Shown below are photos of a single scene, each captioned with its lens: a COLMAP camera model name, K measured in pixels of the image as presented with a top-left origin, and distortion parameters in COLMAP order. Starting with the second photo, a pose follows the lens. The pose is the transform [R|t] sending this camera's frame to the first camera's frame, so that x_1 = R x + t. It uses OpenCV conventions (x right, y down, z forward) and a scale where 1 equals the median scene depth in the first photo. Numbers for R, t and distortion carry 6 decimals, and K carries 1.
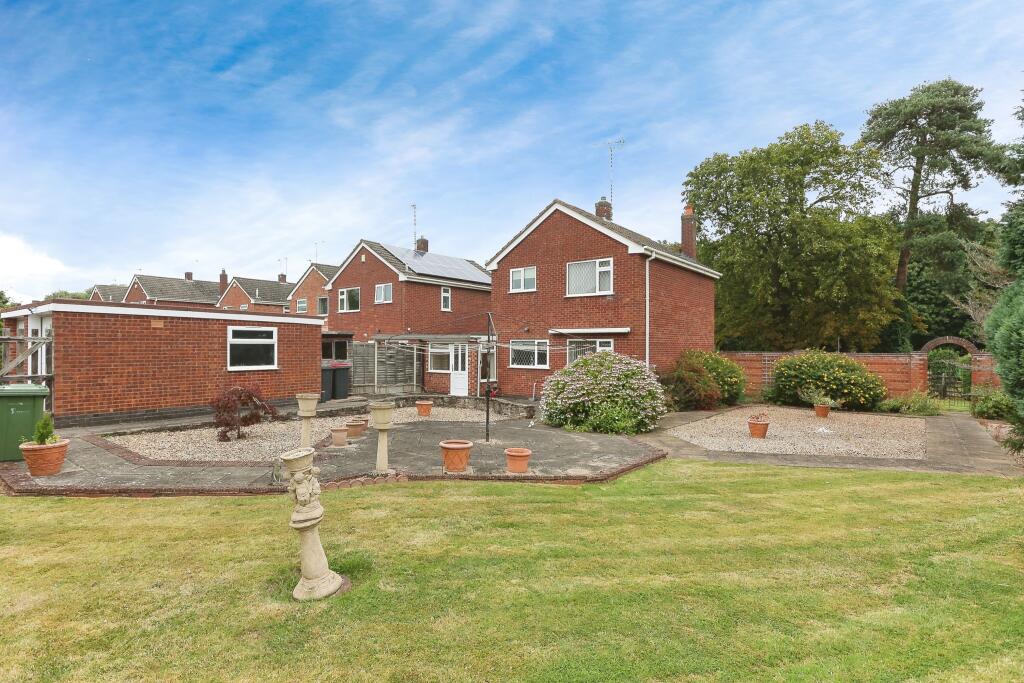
lens RADIAL K [[502.4, 0, 512.0], [0, 502.4, 341.5], [0, 0, 1]] dist [0.000697, 0.000590]
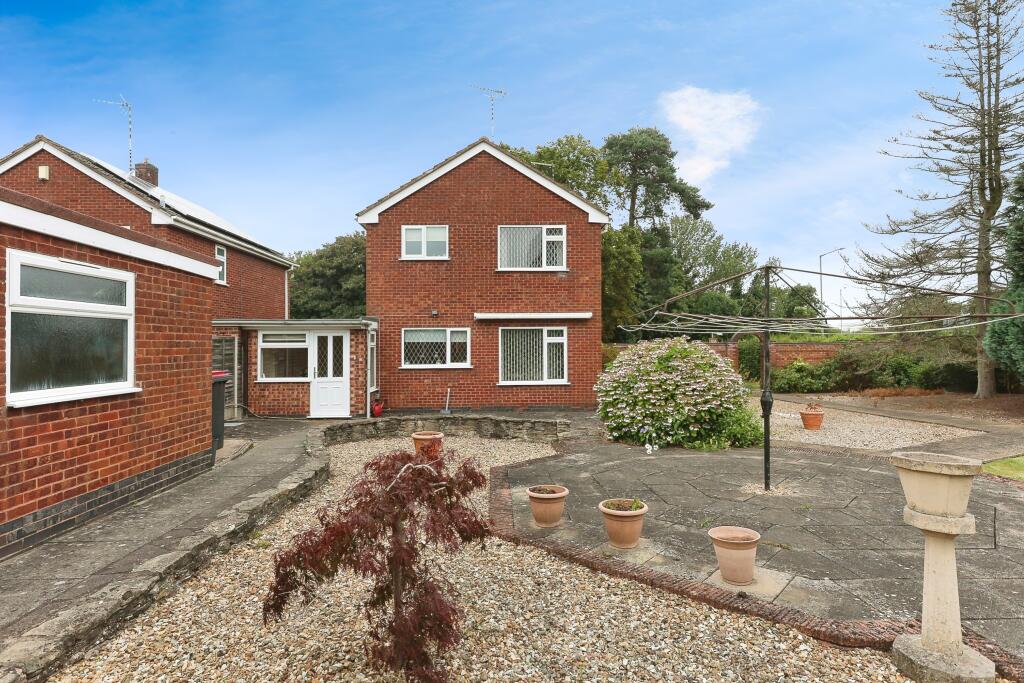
lens RADIAL K [[502.4, 0, 512.0], [0, 502.4, 341.5], [0, 0, 1]] dist [0.000697, 0.000590]
pose [[0.777089, -0.005899, 0.629363, -0.340134], [0.003969, 0.999982, 0.004472, 0.013544], [-0.629379, -0.000977, 0.777098, 0.393695]]
